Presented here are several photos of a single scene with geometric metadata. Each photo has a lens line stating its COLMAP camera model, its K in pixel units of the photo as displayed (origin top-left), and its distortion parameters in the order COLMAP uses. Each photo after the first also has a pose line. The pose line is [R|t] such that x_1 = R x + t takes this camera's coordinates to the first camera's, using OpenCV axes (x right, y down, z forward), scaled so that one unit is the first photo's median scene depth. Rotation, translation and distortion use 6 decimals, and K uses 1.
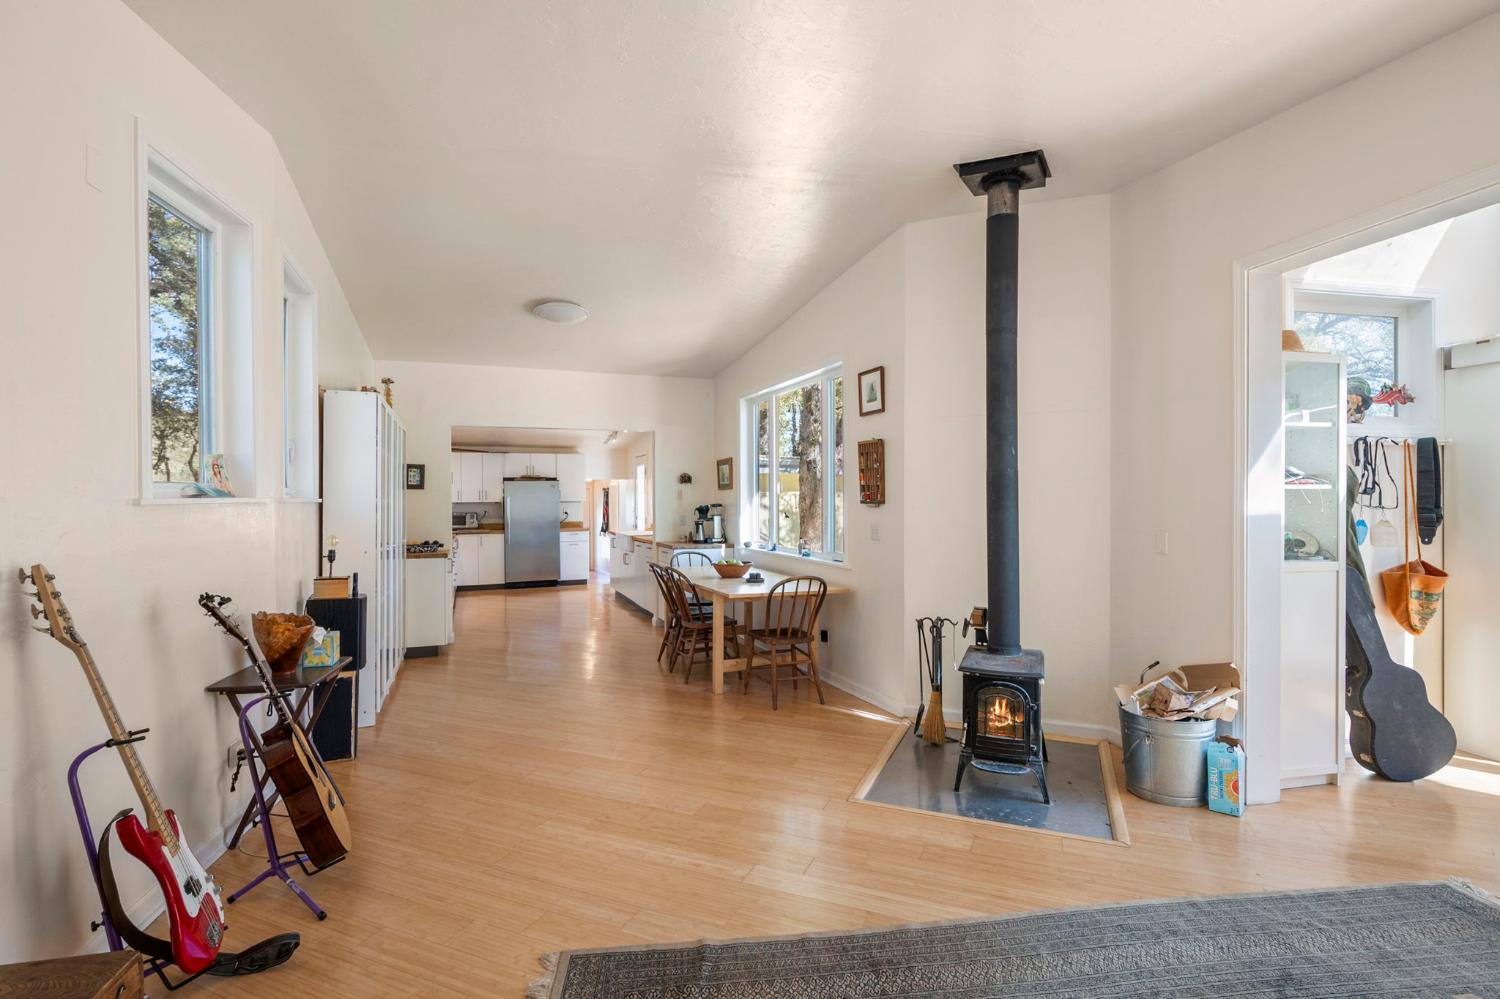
lens RADIAL K [[711.7, 0, 743.6], [0, 711.7, 492.1], [0, 0, 1]] dist [-0.000335, 0.000013]
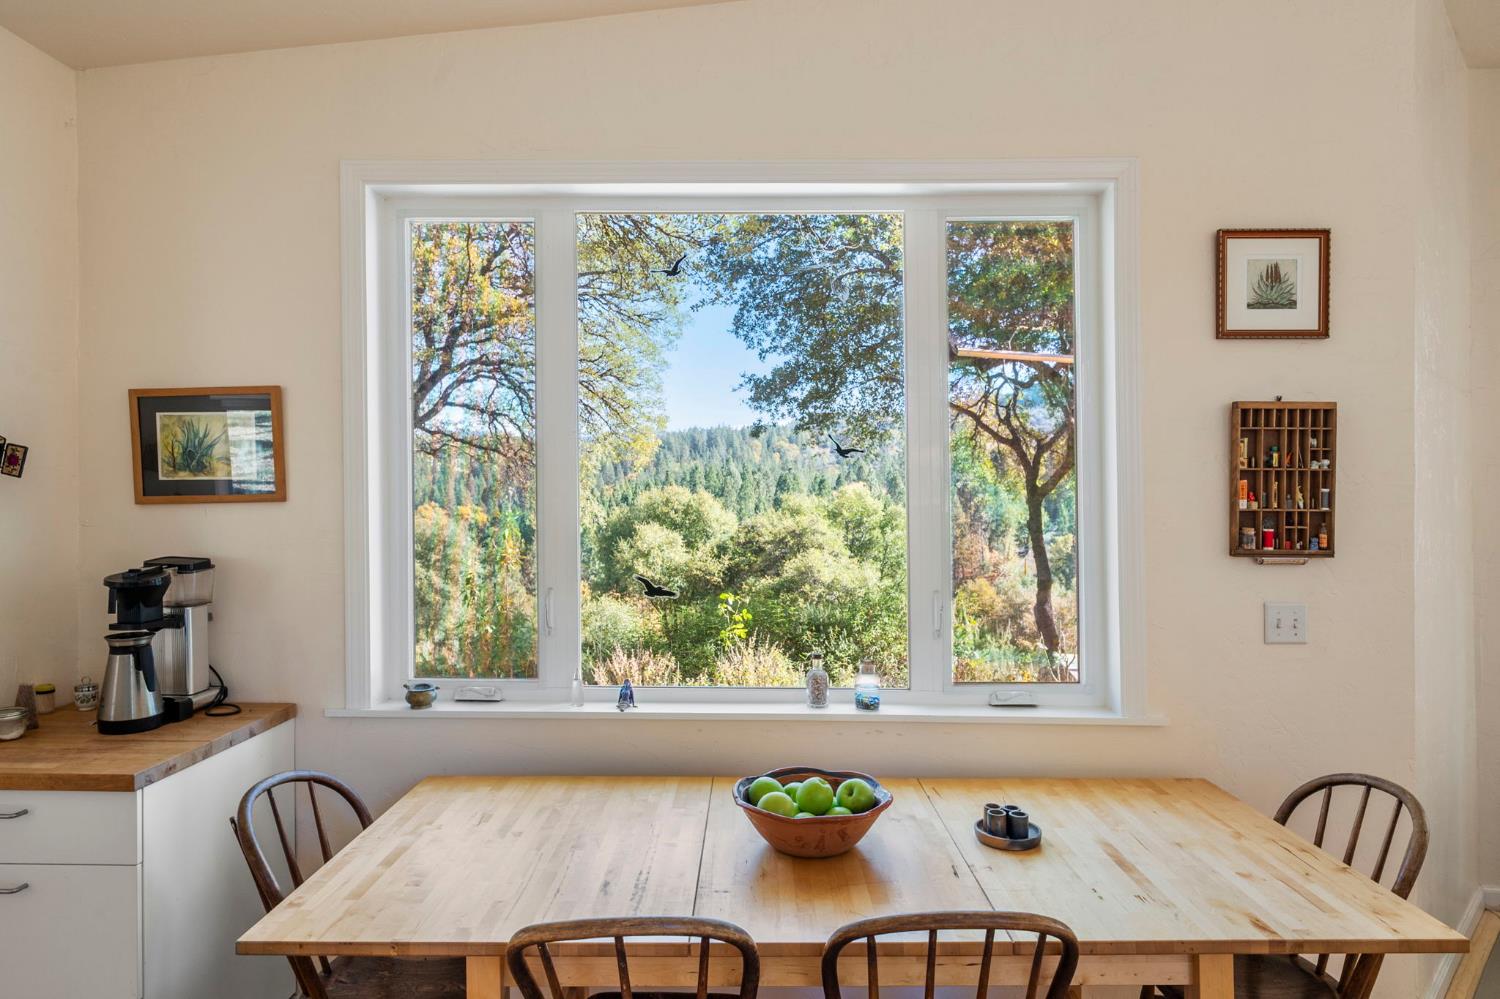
lens RADIAL K [[781.9, 0, 747.7], [0, 781.9, 534.0], [0, 0, 1]] dist [-0.000312, 0.000086]
pose [[0.368807, 0.004071, 0.929497, -0.223536], [-0.014830, 0.999889, 0.001505, 0.004406], [-0.929388, -0.014339, 0.368827, 0.709856]]
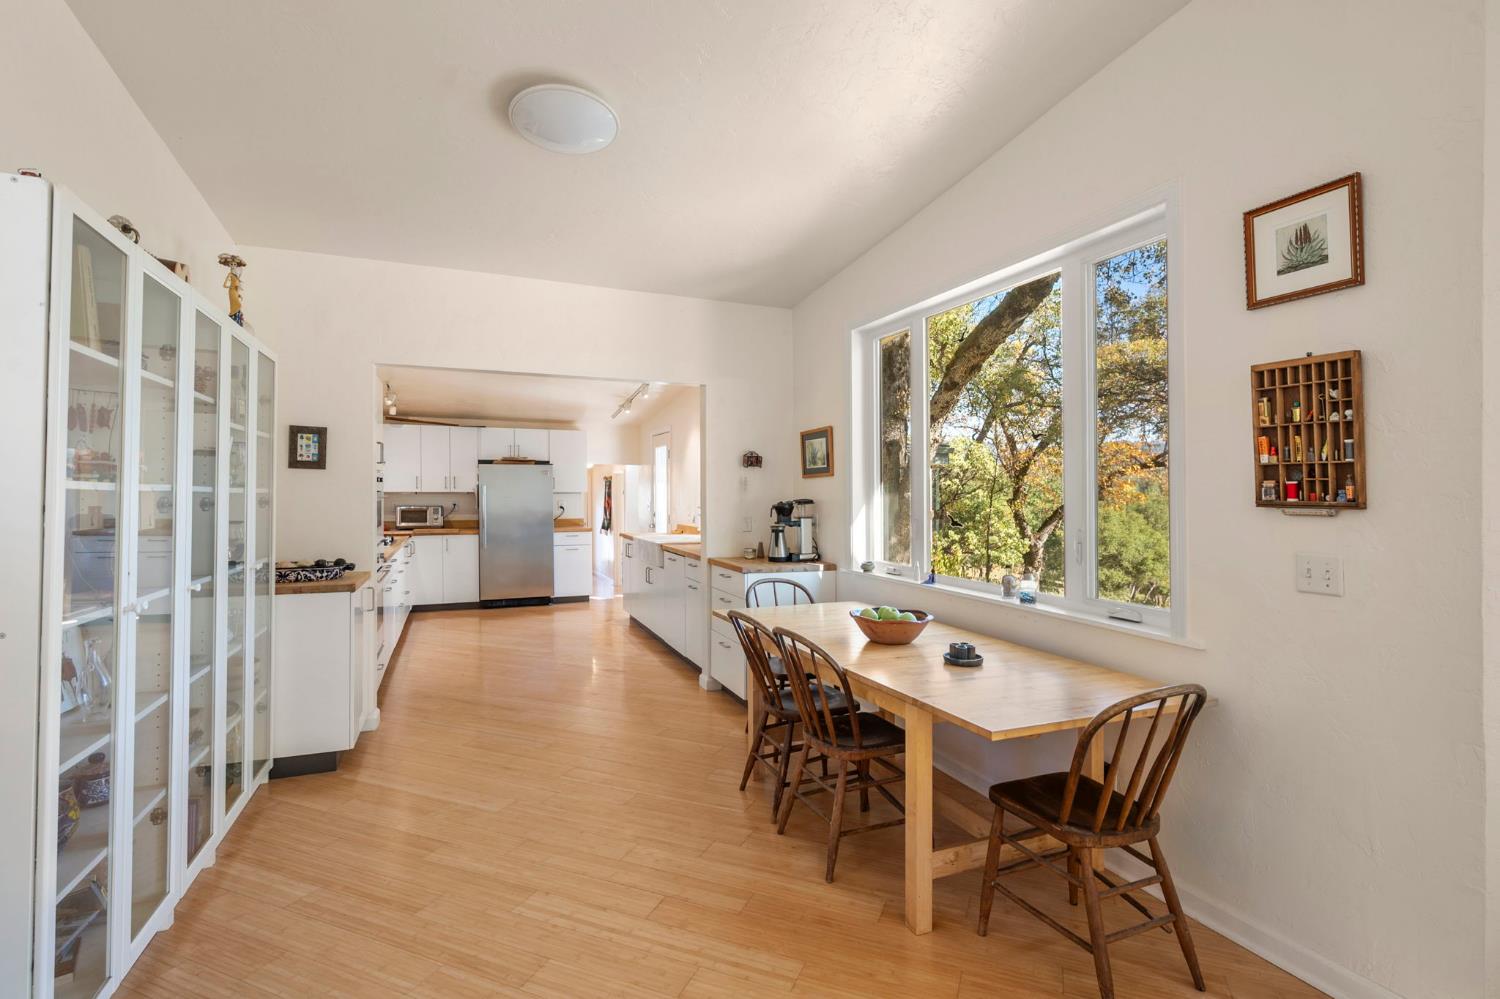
lens RADIAL K [[704.9, 0, 750.0], [0, 704.9, 499.5], [0, 0, 1]] dist [0.000049, -0.000113]
pose [[0.999644, 0.011847, 0.023891, -0.101499], [-0.012343, 0.999709, 0.020703, 0.004193], [-0.023638, -0.020991, 0.999500, 0.371050]]
